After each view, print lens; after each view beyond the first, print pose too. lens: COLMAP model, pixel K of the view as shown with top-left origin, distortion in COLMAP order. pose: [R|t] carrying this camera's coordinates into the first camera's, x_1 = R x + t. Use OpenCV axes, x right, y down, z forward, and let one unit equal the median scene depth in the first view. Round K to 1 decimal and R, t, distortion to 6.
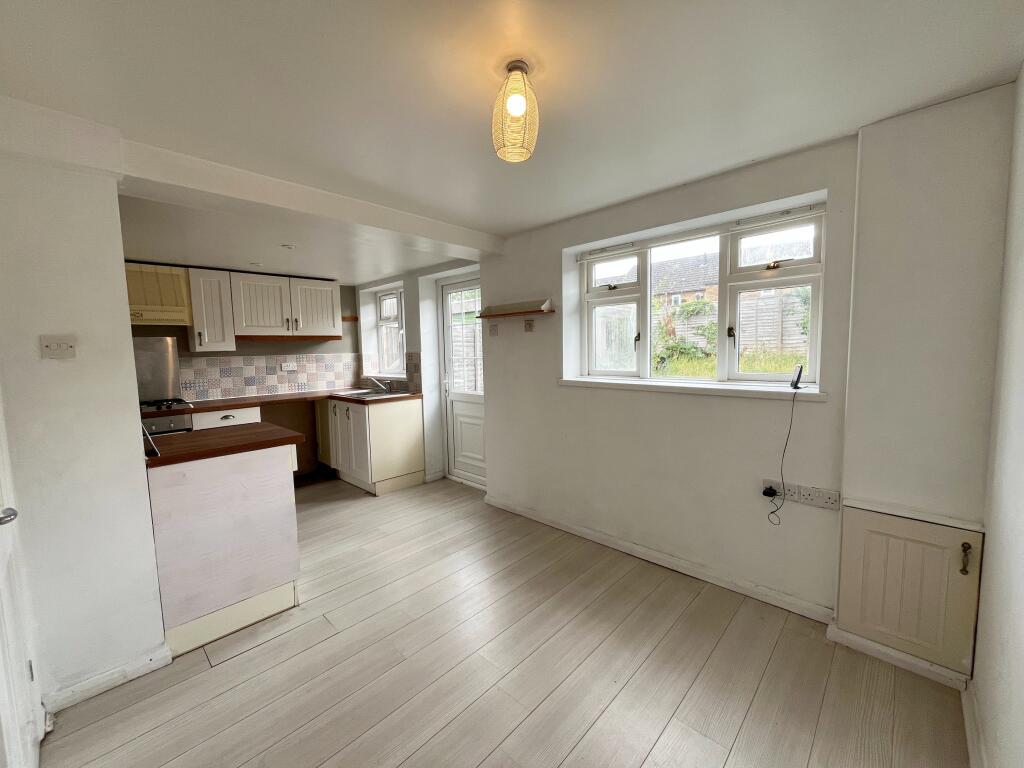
lens RADIAL K [[413.4, 0, 509.3], [0, 413.4, 378.0], [0, 0, 1]] dist [-0.000676, 0.000260]
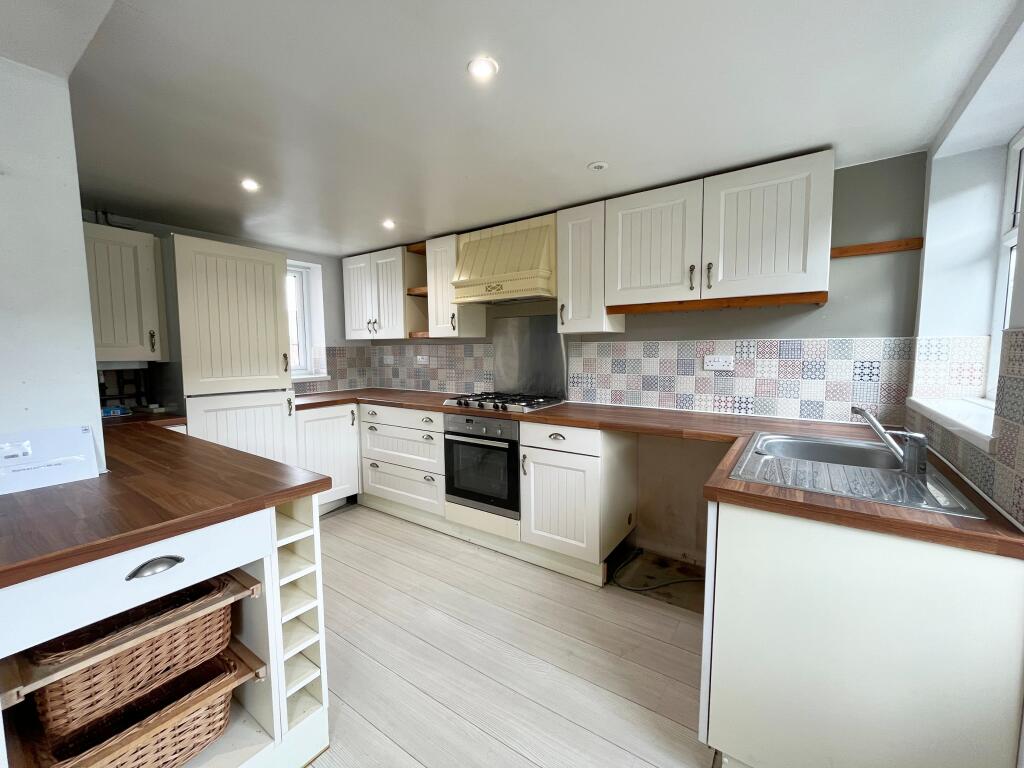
lens RADIAL K [[413.4, 0, 511.9], [0, 413.4, 386.0], [0, 0, 1]] dist [-0.000676, 0.000260]
pose [[0.171239, 0.113488, -0.978671, -0.071408], [-0.065975, 0.992435, 0.103541, -0.037092], [0.983018, 0.046838, 0.177431, 0.695534]]
